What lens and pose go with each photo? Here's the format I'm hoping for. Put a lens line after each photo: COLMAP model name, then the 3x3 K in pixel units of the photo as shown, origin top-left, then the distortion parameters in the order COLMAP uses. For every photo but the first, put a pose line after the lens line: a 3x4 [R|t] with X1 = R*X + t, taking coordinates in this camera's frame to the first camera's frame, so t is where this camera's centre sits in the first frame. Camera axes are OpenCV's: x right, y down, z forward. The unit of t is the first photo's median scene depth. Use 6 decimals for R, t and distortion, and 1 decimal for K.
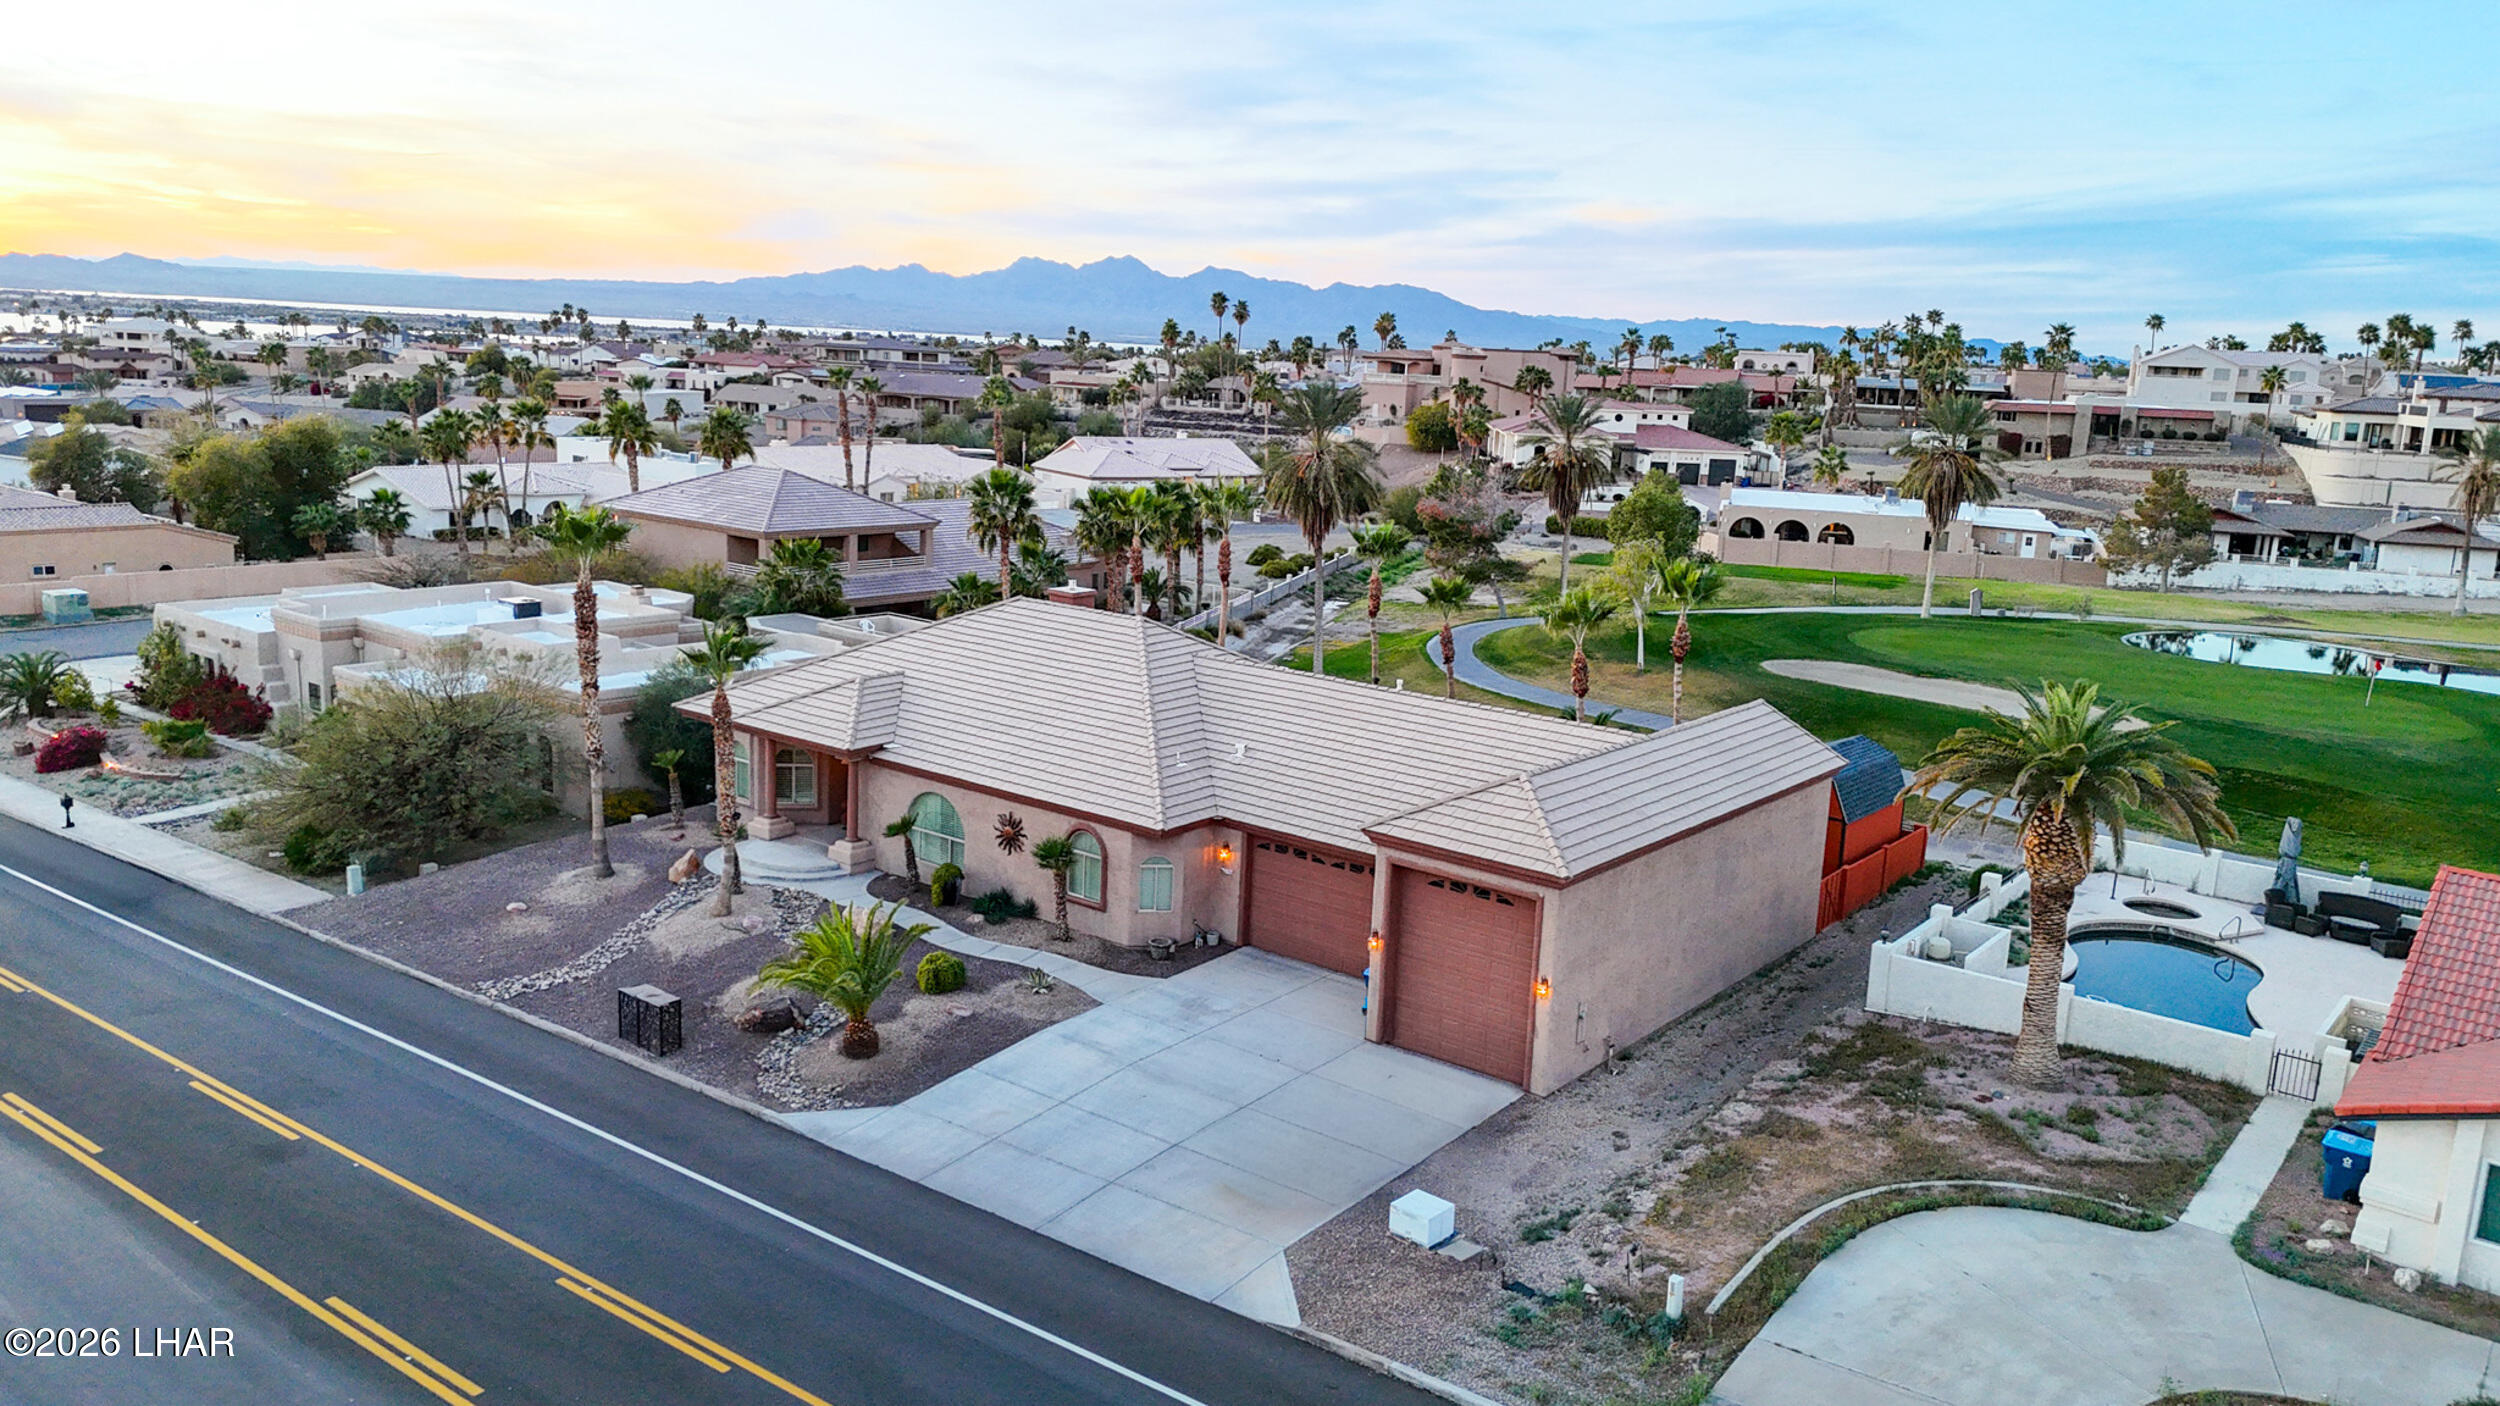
lens RADIAL K [[1821.8, 0, 1264.2], [0, 1821.8, 701.0], [0, 0, 1]] dist [0.085791, -0.084801]
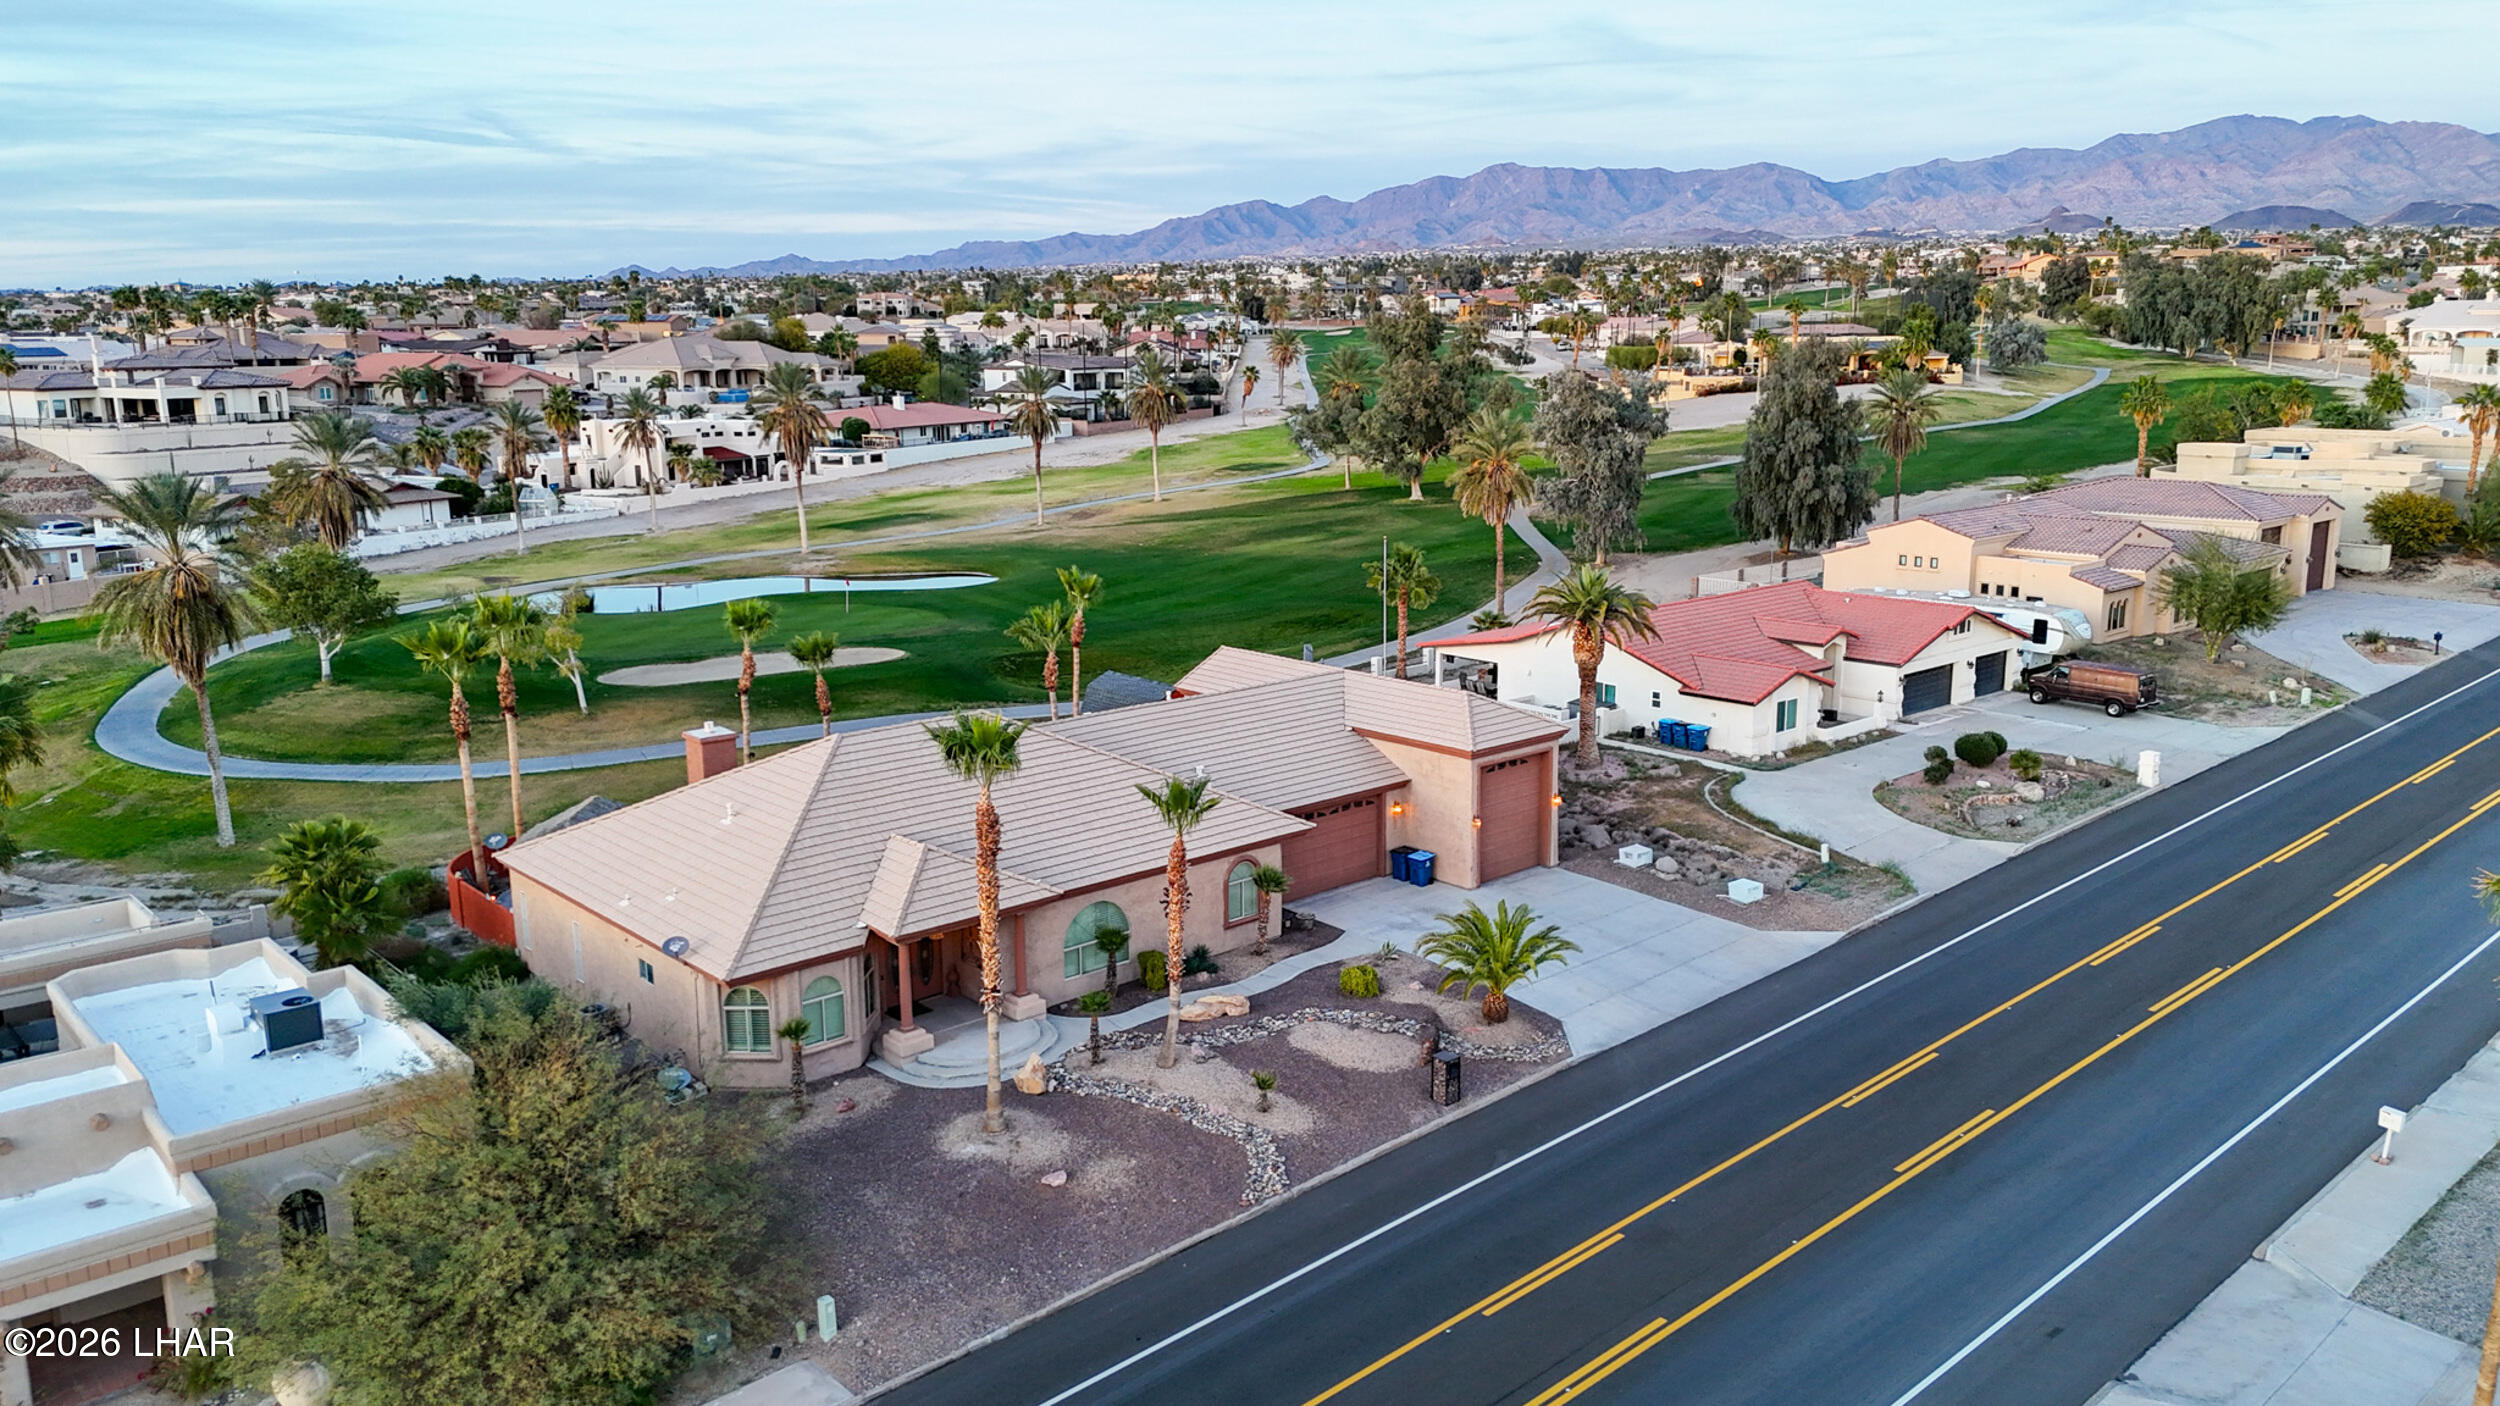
lens RADIAL K [[1821.8, 0, 1264.2], [0, 1821.8, 701.0], [0, 0, 1]] dist [0.085791, -0.084801]
pose [[0.178185, -0.243867, 0.953299, -1.198304], [0.205961, 0.956586, 0.206210, -0.269349], [-0.962201, 0.159599, 0.220677, 0.709601]]
